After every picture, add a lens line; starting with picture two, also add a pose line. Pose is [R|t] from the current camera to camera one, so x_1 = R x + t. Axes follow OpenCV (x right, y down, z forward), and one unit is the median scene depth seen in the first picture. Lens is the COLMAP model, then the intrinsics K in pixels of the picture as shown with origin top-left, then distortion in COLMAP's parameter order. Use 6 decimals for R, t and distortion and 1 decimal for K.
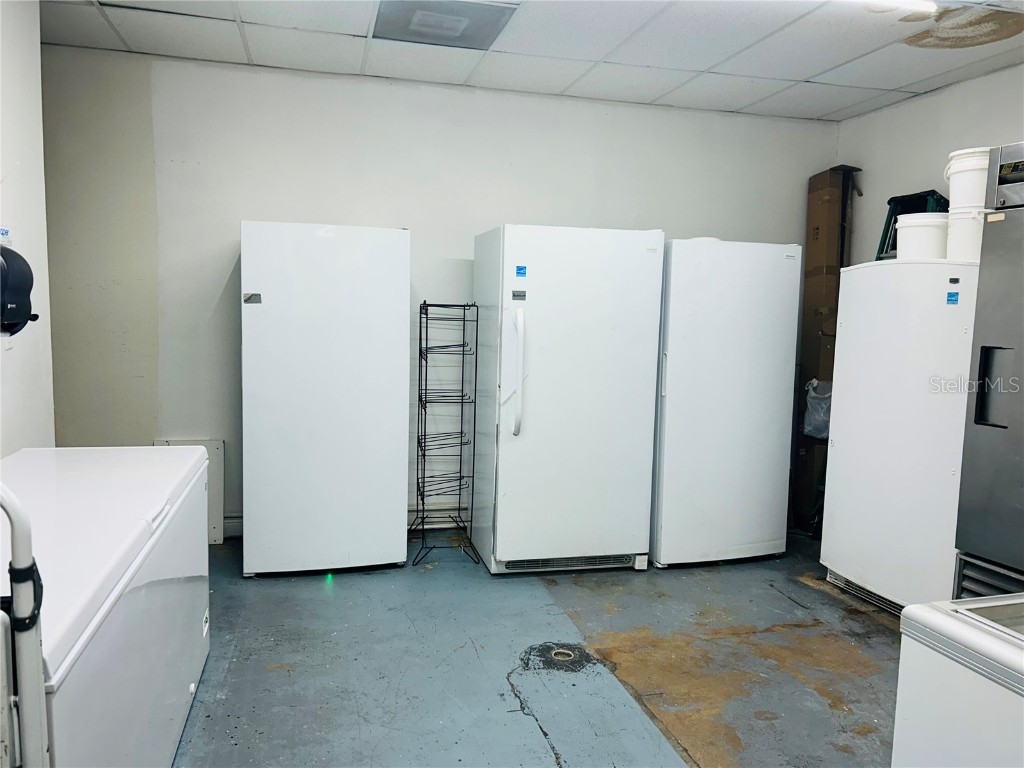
lens RADIAL K [[774.3, 0, 509.6], [0, 774.3, 385.0], [0, 0, 1]] dist [0.029113, -0.032110]
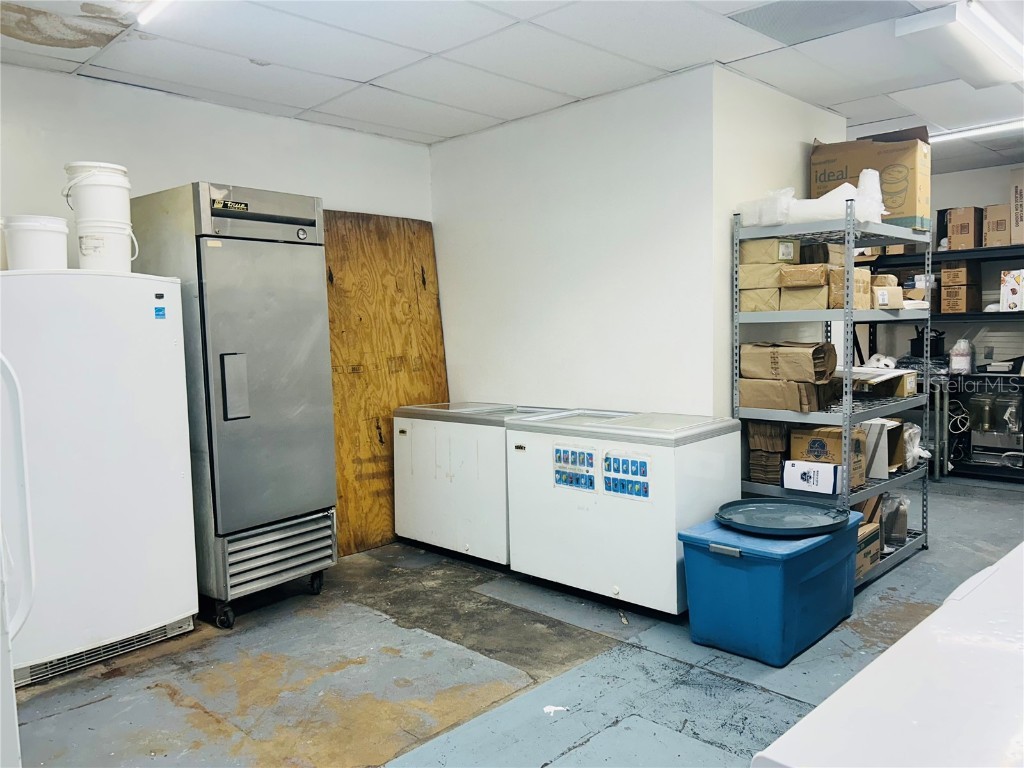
lens RADIAL K [[774.3, 0, 508.4], [0, 774.3, 383.9], [0, 0, 1]] dist [0.029113, -0.032110]
pose [[-0.503861, -0.086336, 0.859459, -0.560096], [0.099066, 0.982651, 0.156789, -0.133966], [-0.858085, 0.164143, -0.486567, 1.111755]]
